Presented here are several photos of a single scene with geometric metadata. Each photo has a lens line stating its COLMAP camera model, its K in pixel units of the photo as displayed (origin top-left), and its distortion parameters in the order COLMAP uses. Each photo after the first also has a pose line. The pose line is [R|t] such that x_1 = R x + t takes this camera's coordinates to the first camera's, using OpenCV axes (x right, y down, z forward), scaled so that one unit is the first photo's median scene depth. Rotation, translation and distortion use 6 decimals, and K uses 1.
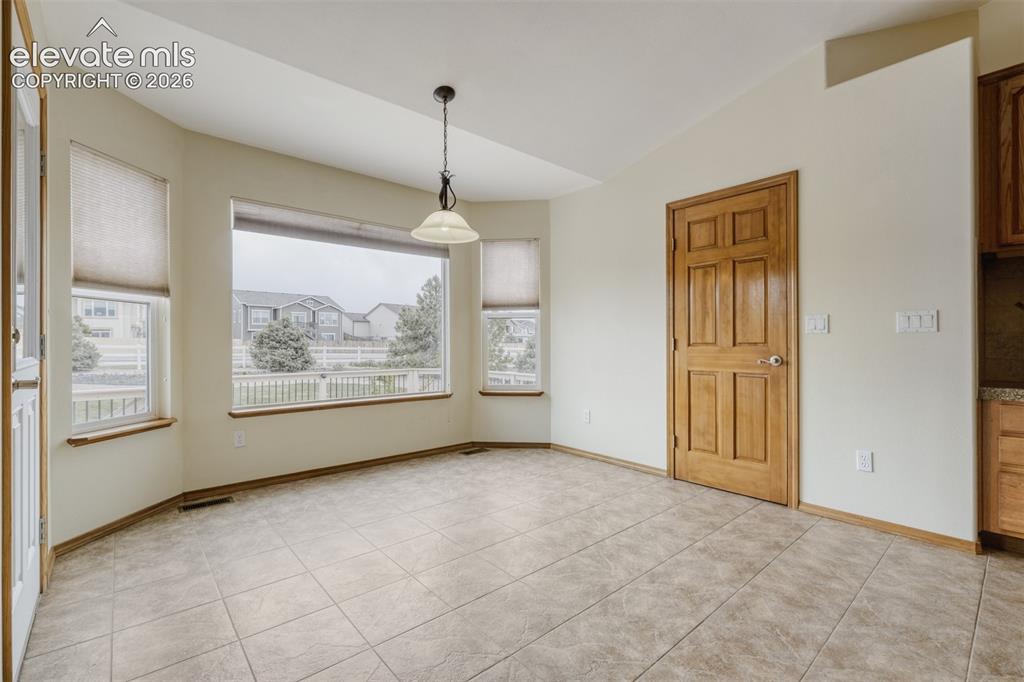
lens RADIAL K [[448.1, 0, 510.5], [0, 448.1, 339.1], [0, 0, 1]] dist [-0.005144, -0.000217]
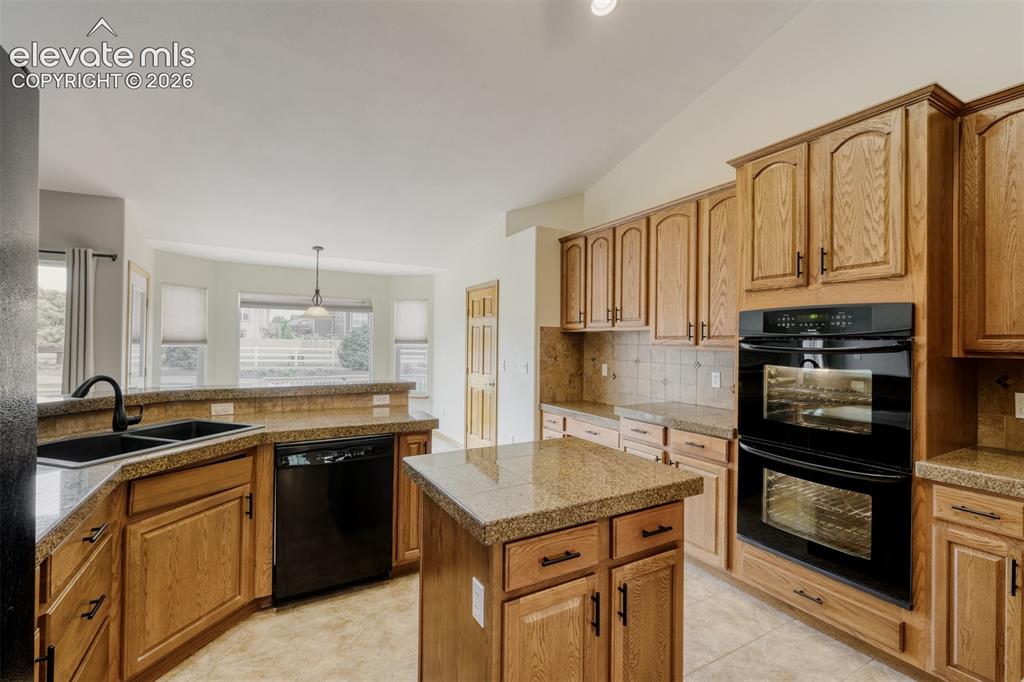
lens RADIAL K [[448.1, 0, 509.1], [0, 448.1, 341.4], [0, 0, 1]] dist [-0.005144, -0.000217]
pose [[0.978927, 0.016504, -0.203543, 0.660983], [-0.015974, 0.999863, 0.004247, -0.086532], [0.203585, -0.000906, 0.979057, -0.481362]]
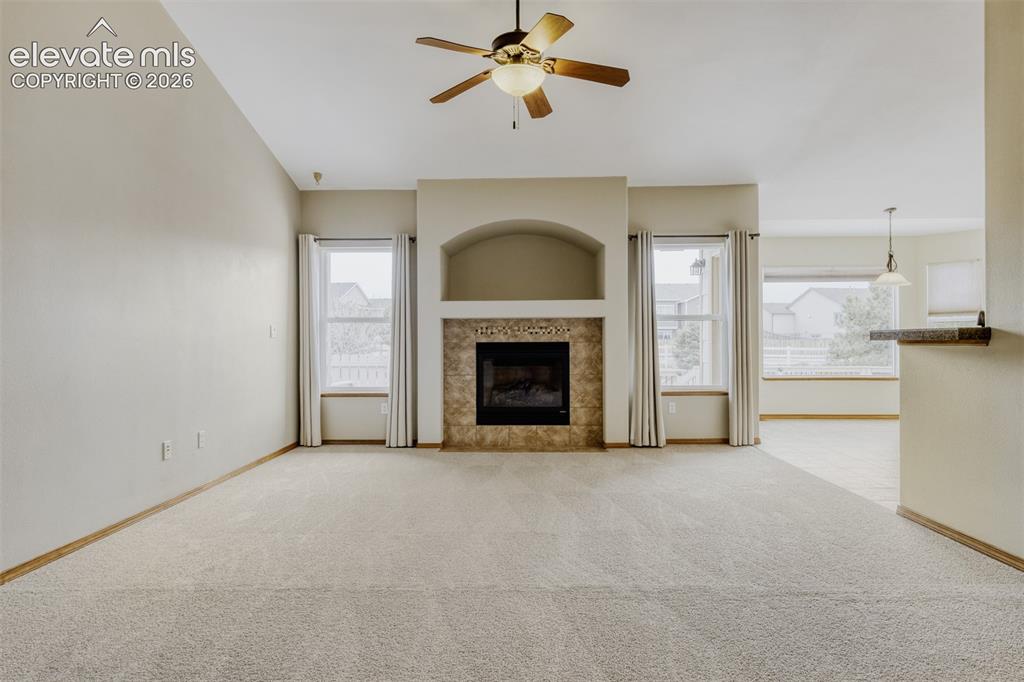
lens RADIAL K [[598.5, 0, 512.0], [0, 598.5, 344.1], [0, 0, 1]] dist [-0.001134, -0.001002]
pose [[0.737589, 0.000225, -0.675249, 0.224269], [0.007533, 0.999935, 0.008561, -0.007336], [0.675207, -0.011401, 0.737540, -1.146469]]
